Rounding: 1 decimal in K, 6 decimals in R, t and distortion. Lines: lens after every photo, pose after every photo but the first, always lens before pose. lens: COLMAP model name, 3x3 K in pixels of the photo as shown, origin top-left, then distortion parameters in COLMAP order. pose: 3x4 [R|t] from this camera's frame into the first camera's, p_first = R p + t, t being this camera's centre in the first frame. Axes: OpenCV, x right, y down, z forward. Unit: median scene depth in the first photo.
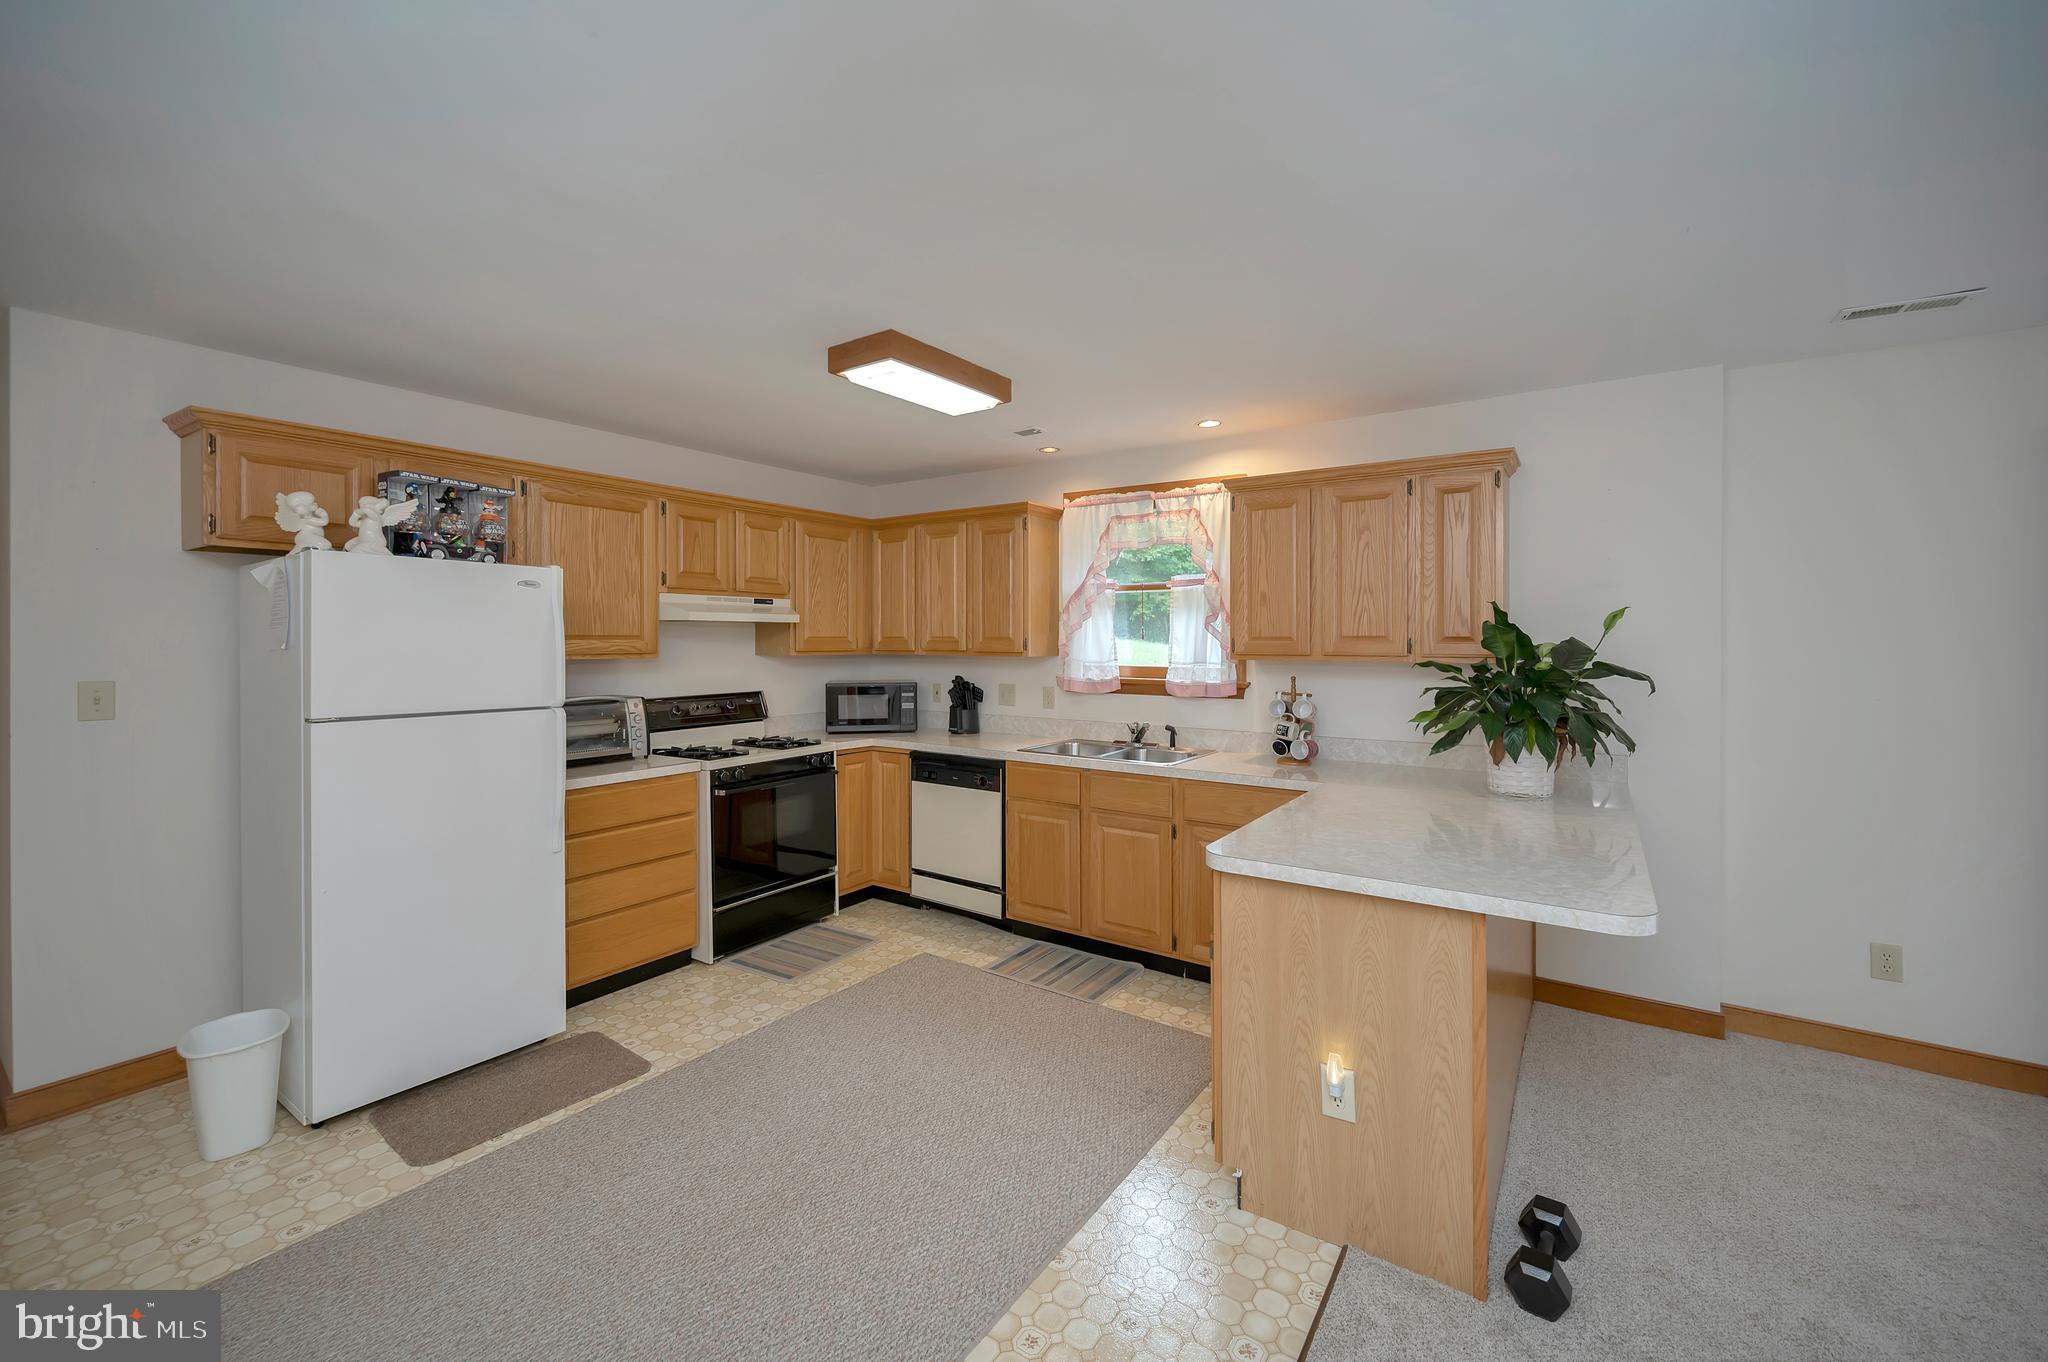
lens RADIAL K [[823.9, 0, 1037.2], [0, 823.9, 650.1], [0, 0, 1]] dist [0.000775, -0.000010]
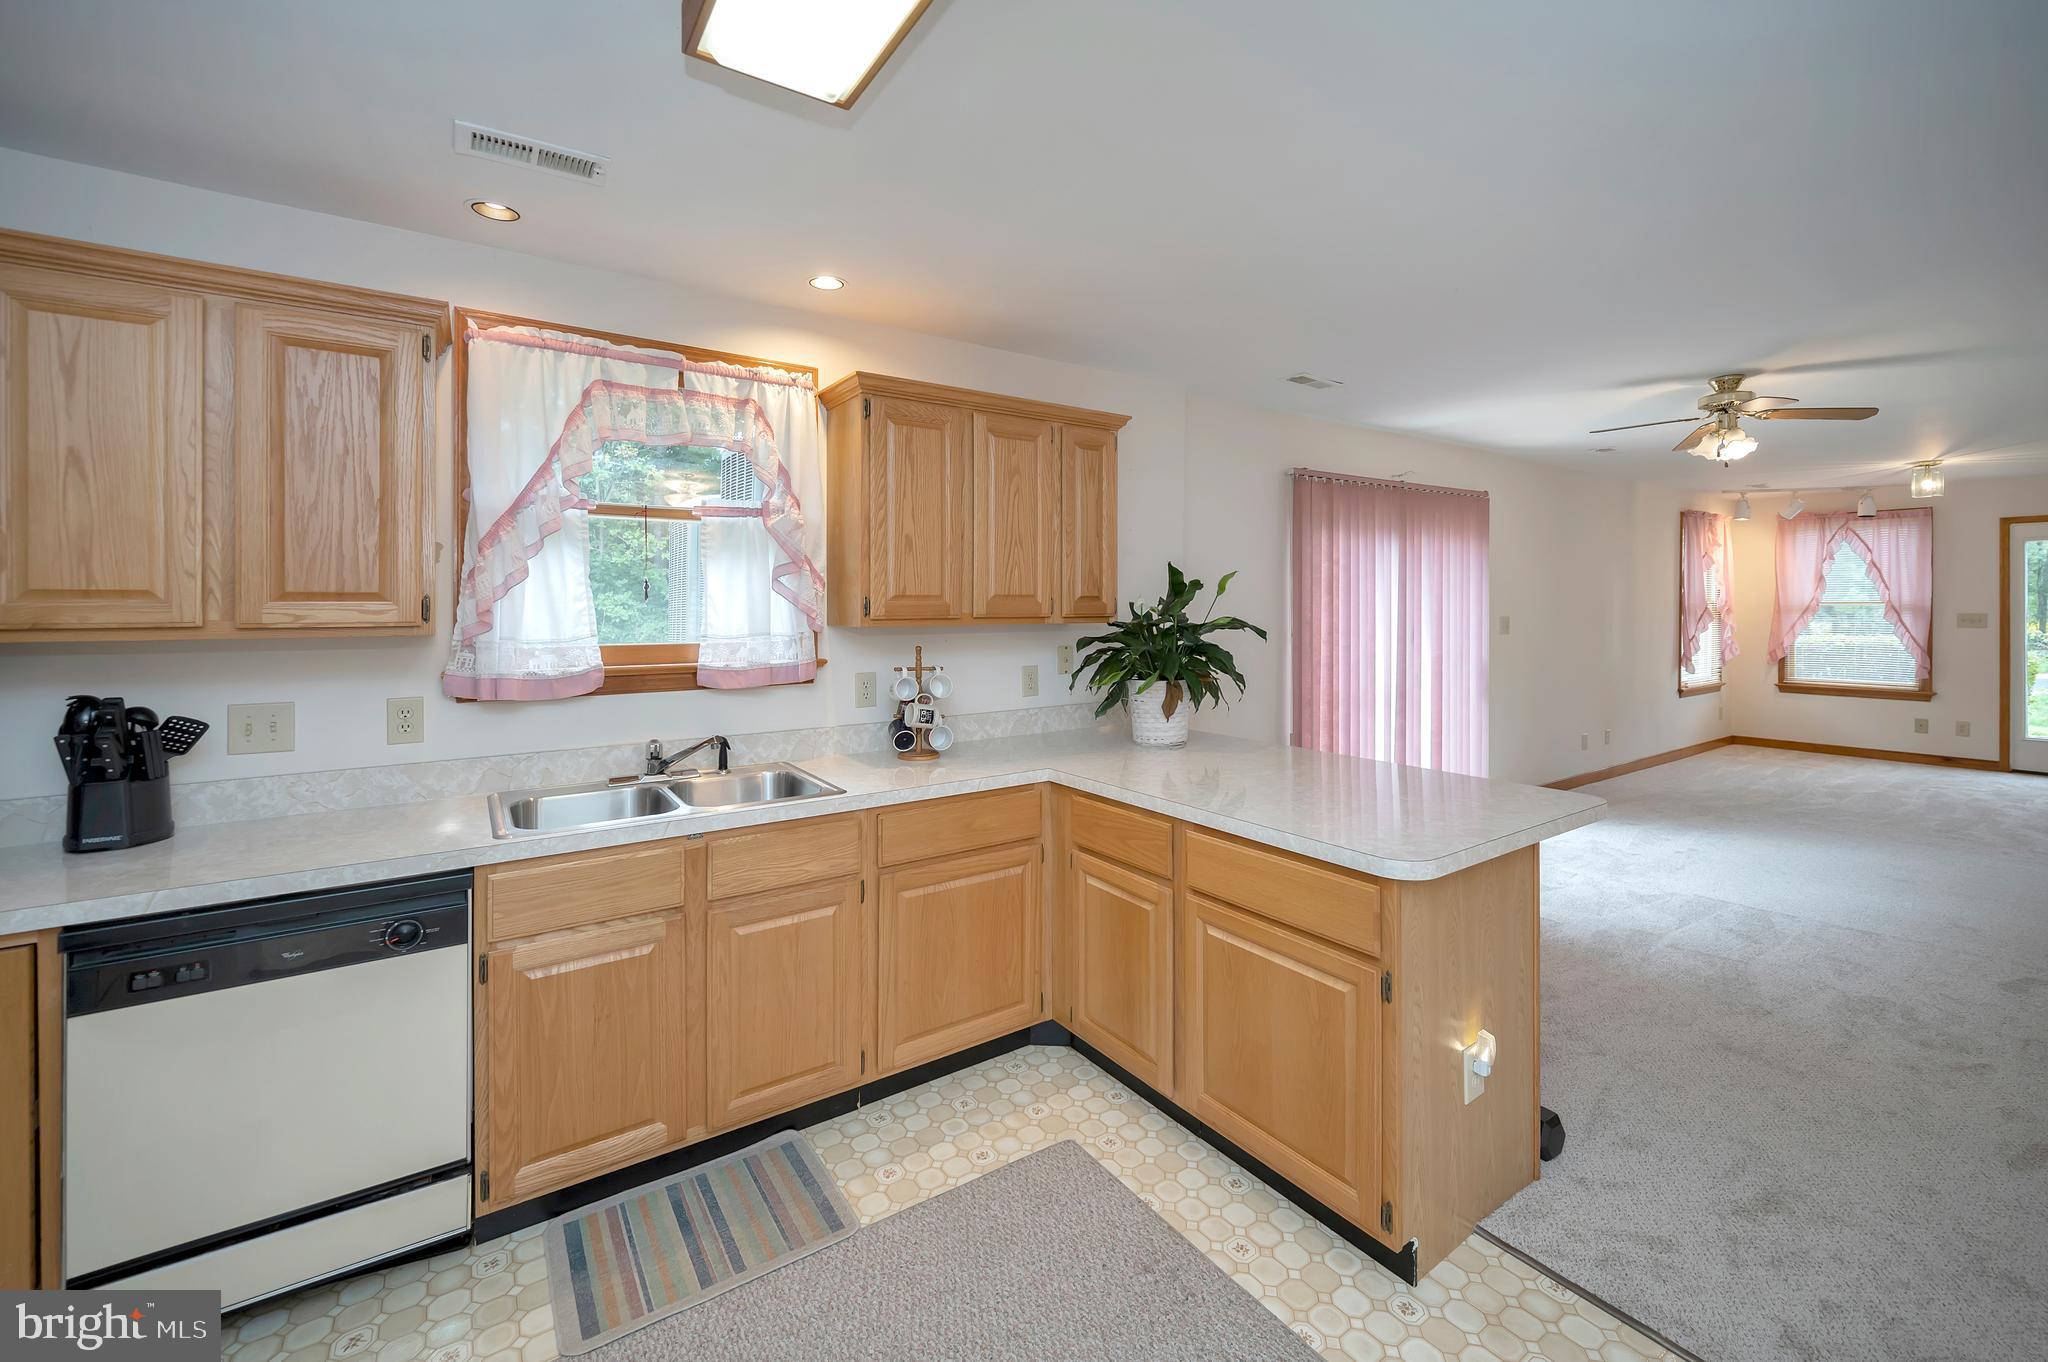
lens RADIAL K [[836.3, 0, 1040.9], [0, 836.3, 610.3], [0, 0, 1]] dist [-0.000031, -0.000155]
pose [[0.365194, -0.006199, 0.930911, -0.347256], [0.017820, 0.999841, -0.000333, 0.000199], [-0.930761, 0.016711, 0.365247, 0.543571]]
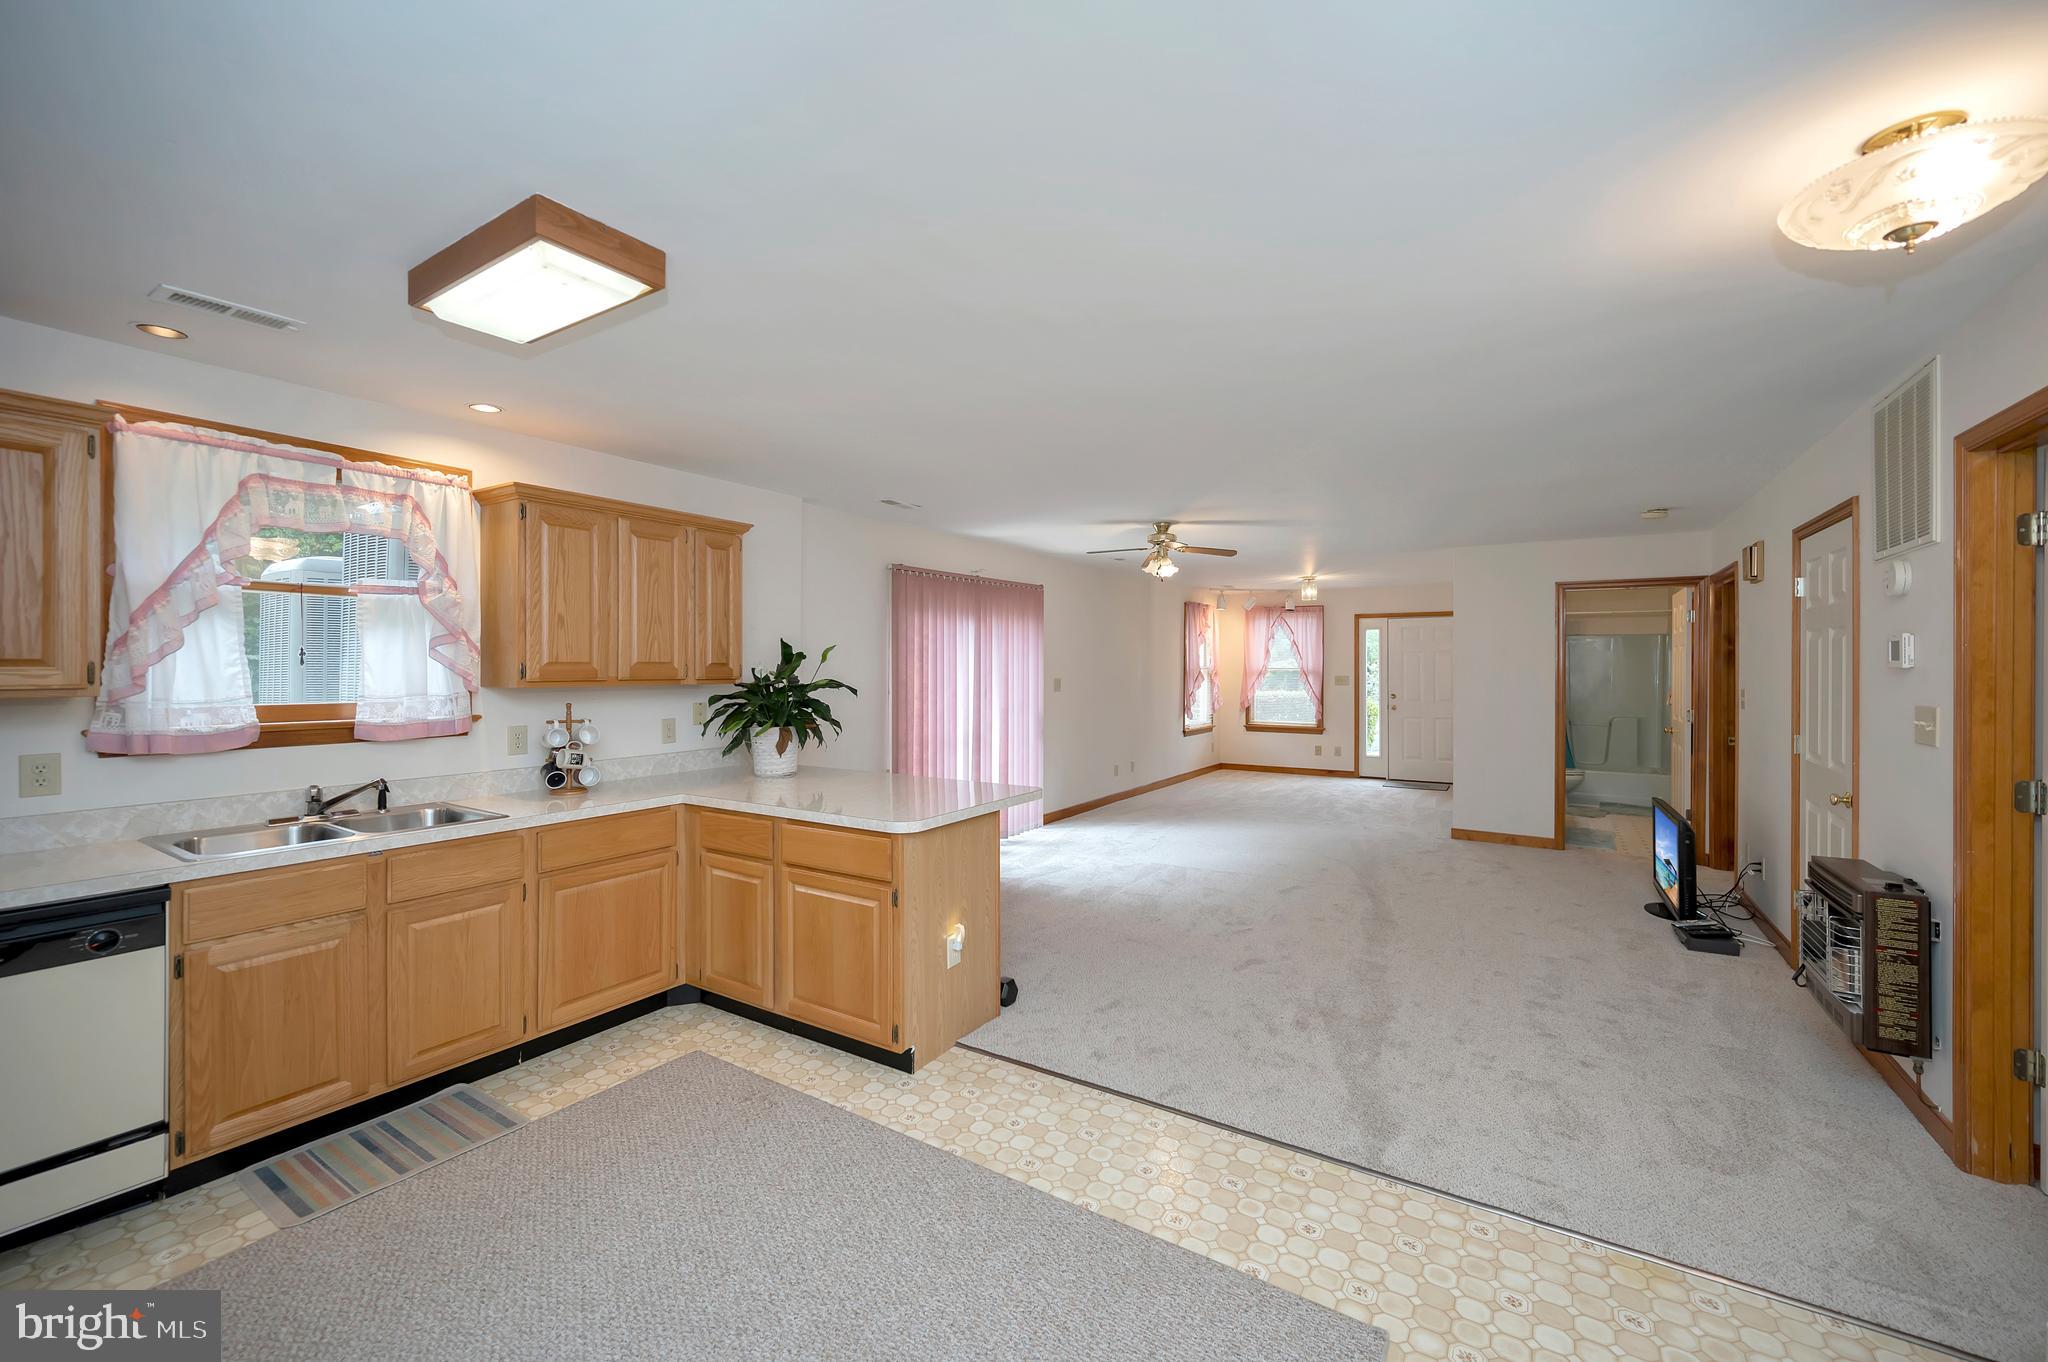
lens RADIAL K [[812.8, 0, 1028.0], [0, 812.8, 676.0], [0, 0, 1]] dist [-0.000682, -0.000064]
pose [[-0.022753, -0.011015, 0.999680, -0.589893], [0.014486, 0.999831, 0.011346, -0.002660], [-0.999636, 0.014740, -0.022589, 0.436098]]
